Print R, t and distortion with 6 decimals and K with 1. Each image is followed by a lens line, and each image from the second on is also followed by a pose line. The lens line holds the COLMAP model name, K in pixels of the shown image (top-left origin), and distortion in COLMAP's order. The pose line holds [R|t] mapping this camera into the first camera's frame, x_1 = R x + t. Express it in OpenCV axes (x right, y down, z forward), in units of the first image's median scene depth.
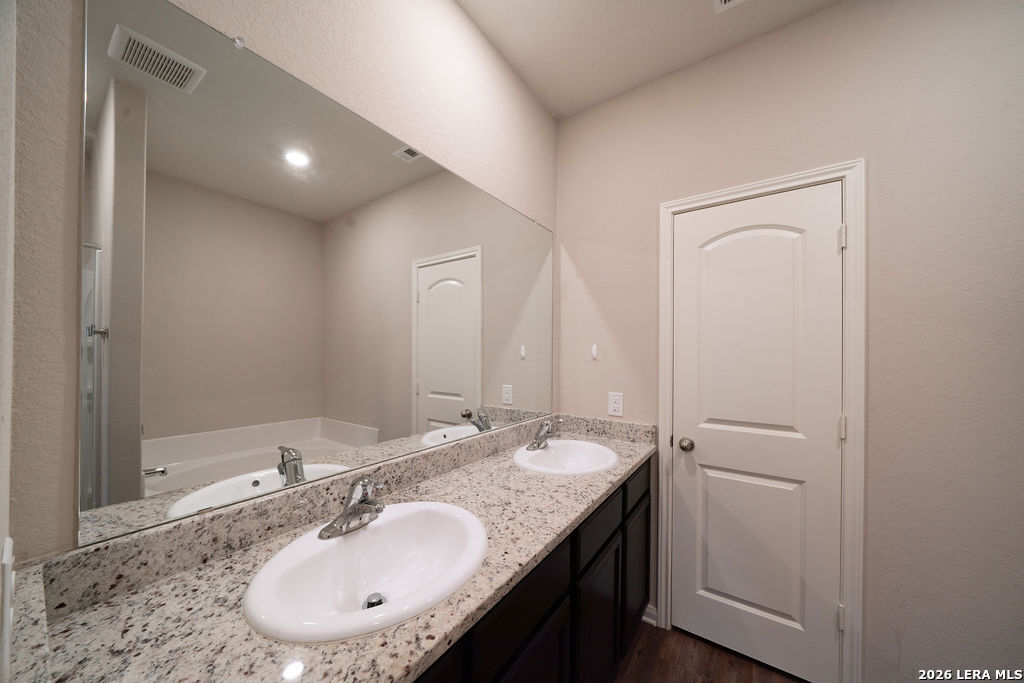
lens RADIAL K [[353.9, 0, 510.1], [0, 353.9, 351.2], [0, 0, 1]] dist [-0.008123, 0.000111]
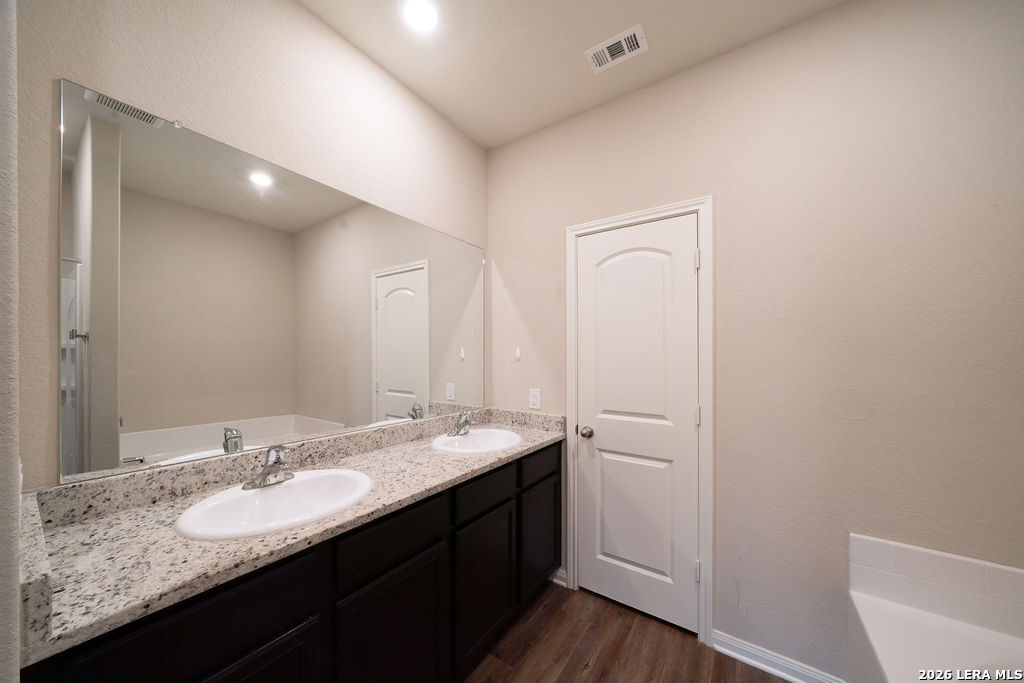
lens RADIAL K [[357.4, 0, 516.2], [0, 357.4, 357.8], [0, 0, 1]] dist [-0.007706, 0.000046]
pose [[0.999840, 0.001174, 0.017840, 0.242979], [-0.001354, 0.999948, 0.010078, 0.003890], [-0.017828, -0.010101, 0.999790, -0.190961]]
